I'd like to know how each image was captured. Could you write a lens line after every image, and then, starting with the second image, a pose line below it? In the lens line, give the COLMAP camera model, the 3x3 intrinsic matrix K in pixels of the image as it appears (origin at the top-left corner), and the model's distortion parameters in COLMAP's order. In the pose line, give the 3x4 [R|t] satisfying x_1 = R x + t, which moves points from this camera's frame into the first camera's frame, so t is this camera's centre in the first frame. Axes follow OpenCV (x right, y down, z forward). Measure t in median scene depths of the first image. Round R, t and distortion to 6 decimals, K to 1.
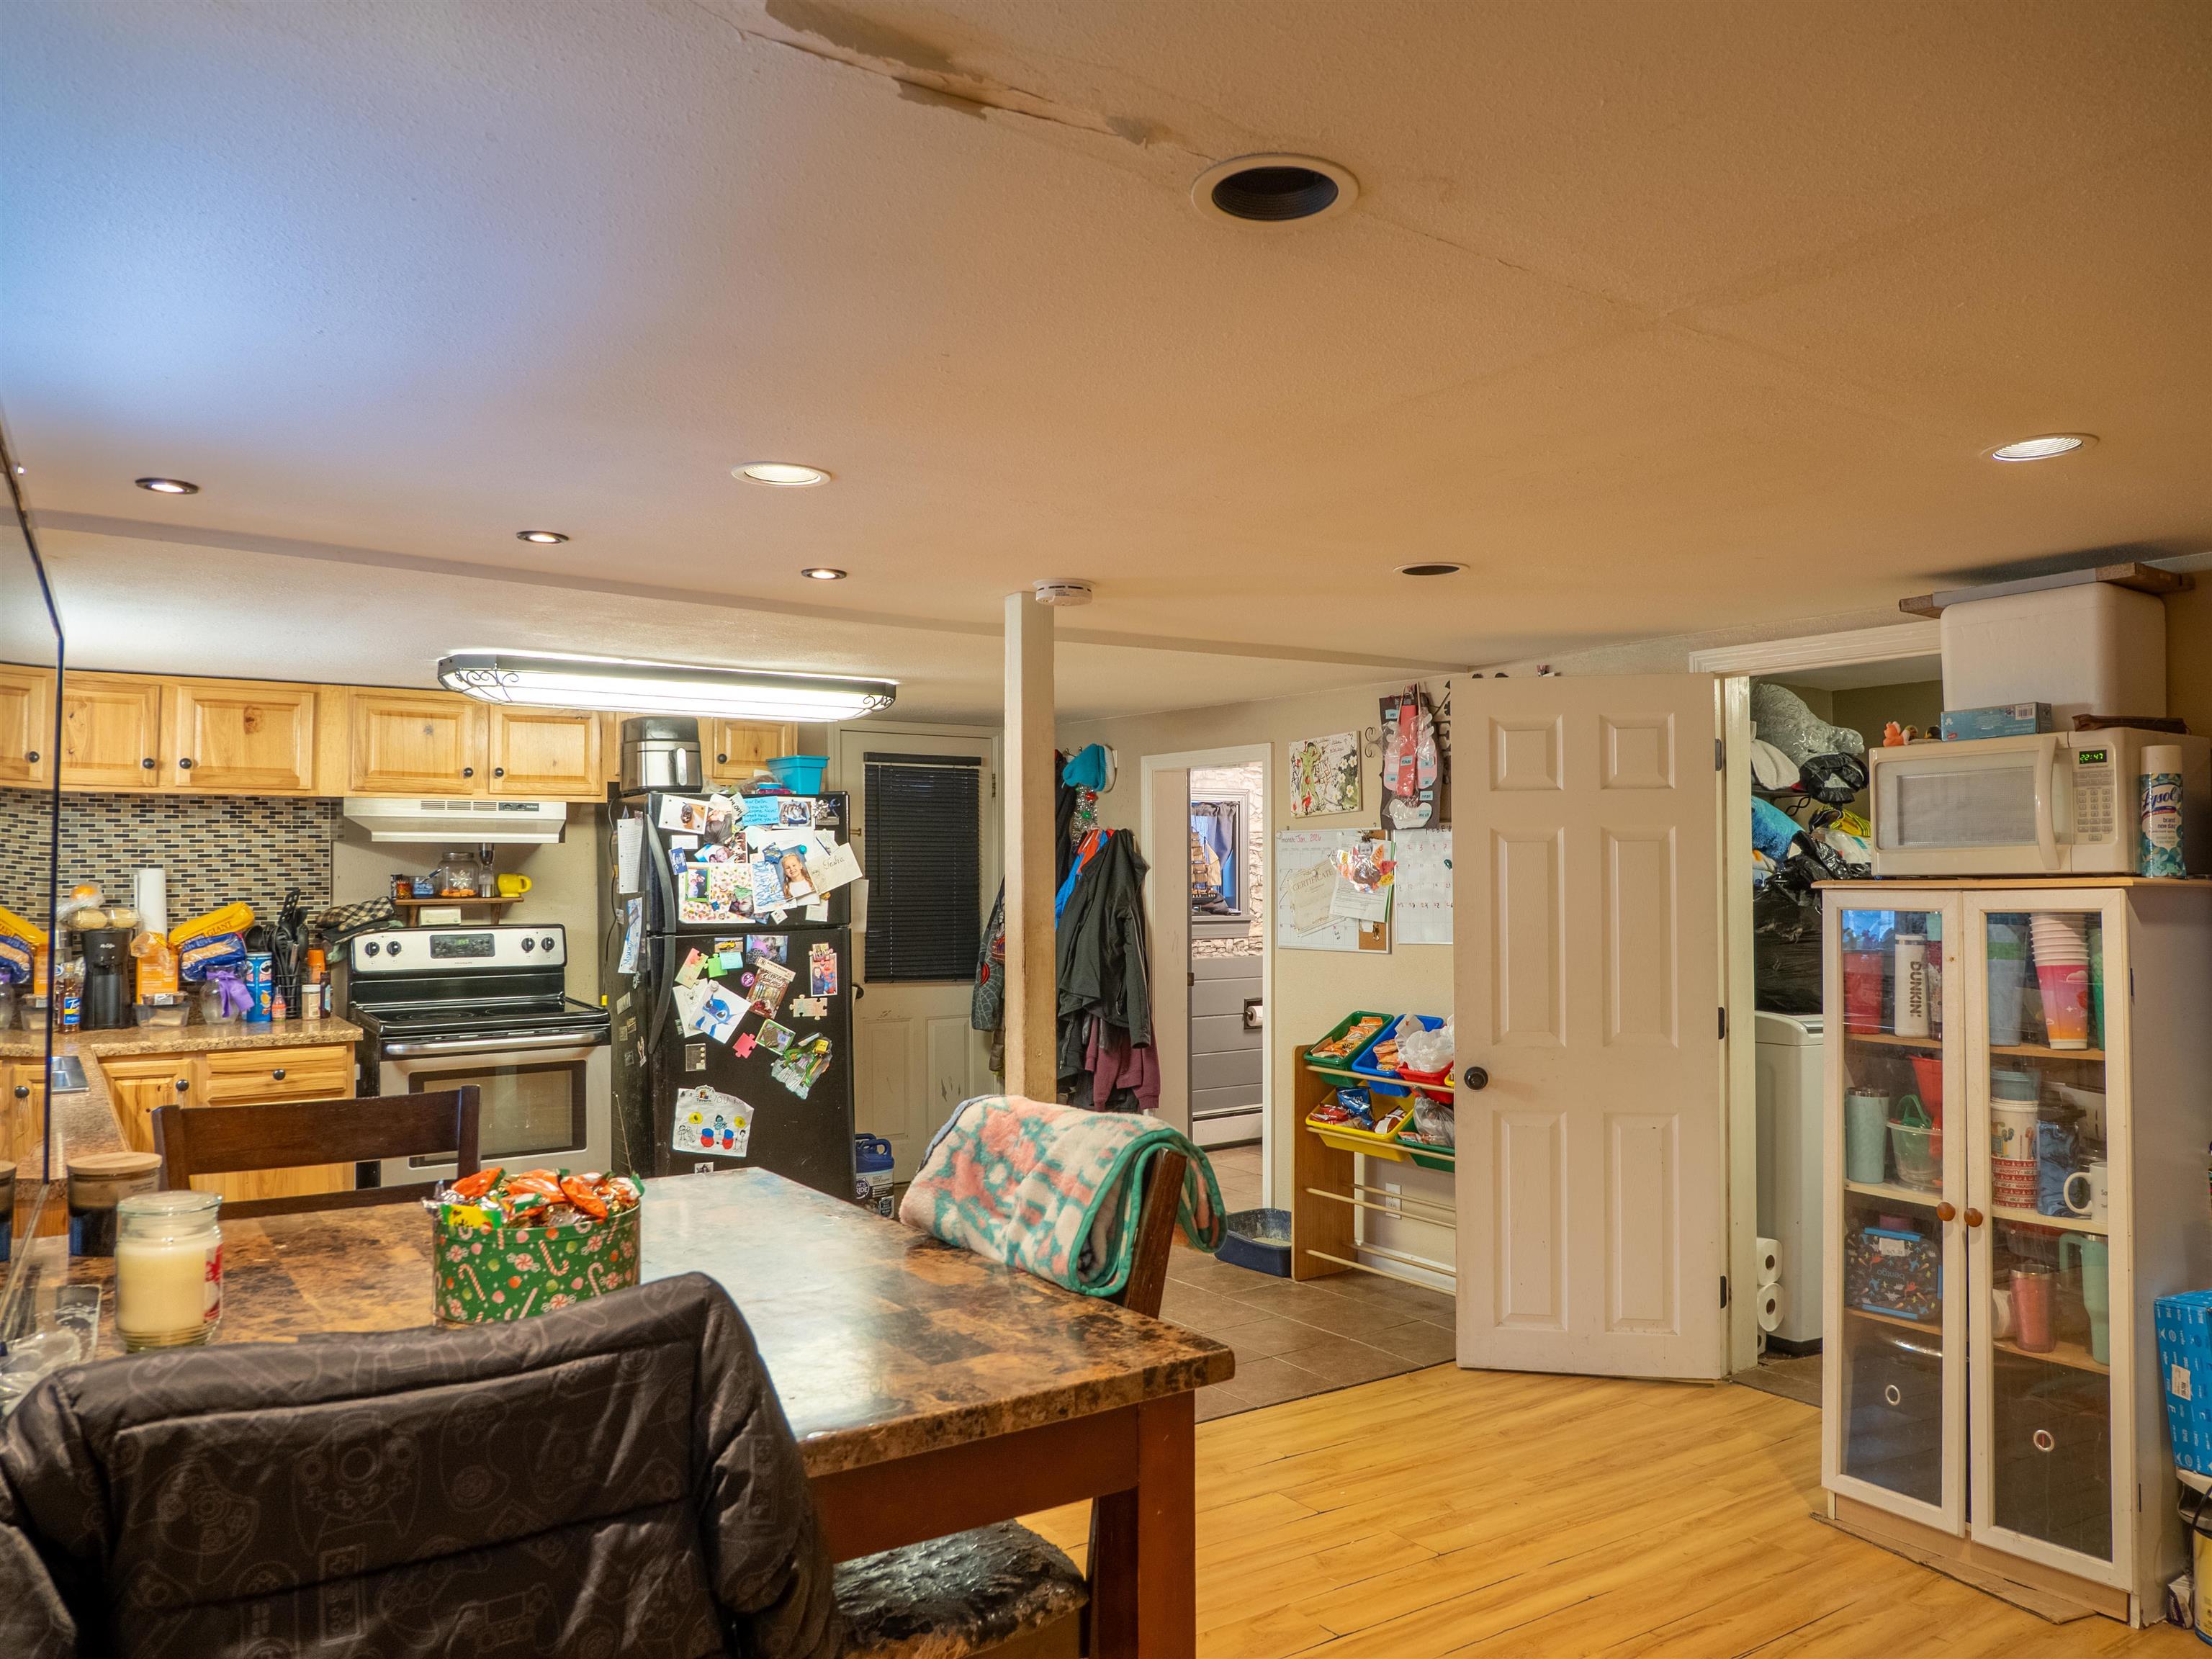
lens RADIAL K [[1599.0, 0, 1114.9], [0, 1599.0, 826.8], [0, 0, 1]] dist [-0.043189, 0.011883]
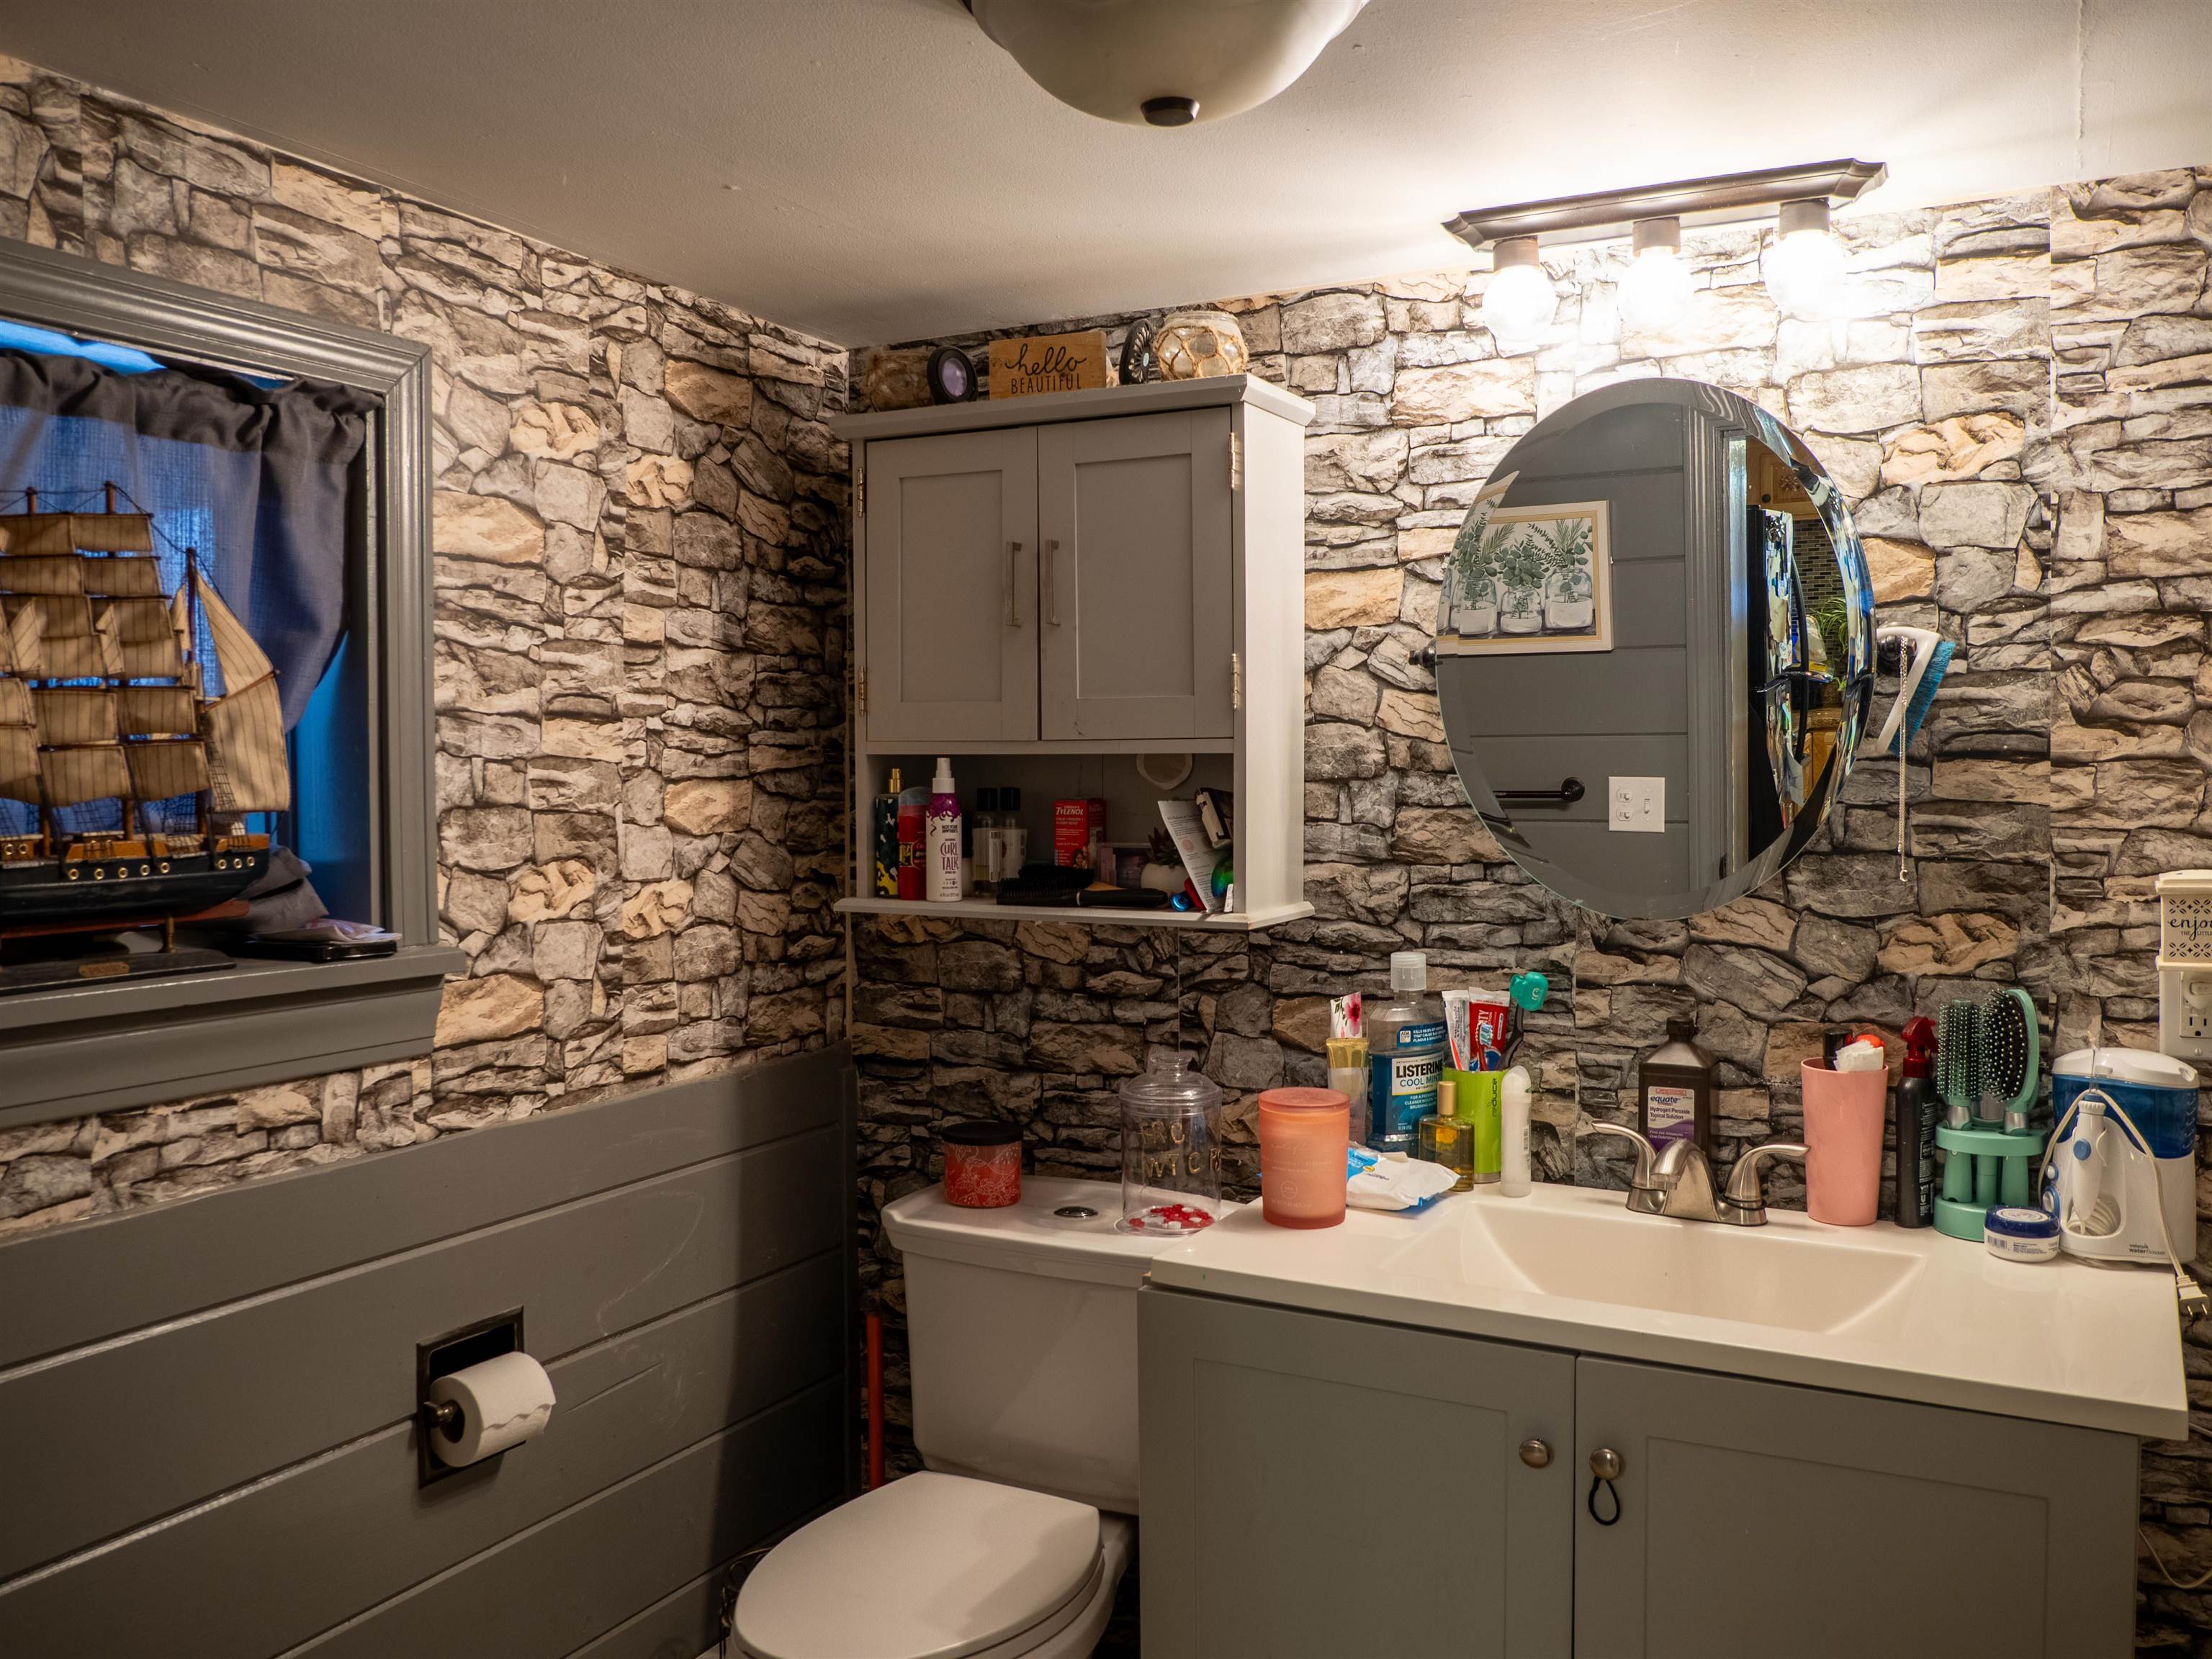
lens RADIAL K [[1841.9, 0, 1107.9], [0, 1841.9, 831.5], [0, 0, 1]] dist [-0.031718, 0.012126]
pose [[0.884915, -0.017137, 0.465437, 0.050467], [-0.012734, 0.998059, 0.060960, 0.024333], [-0.465578, -0.059871, 0.882979, 0.750289]]
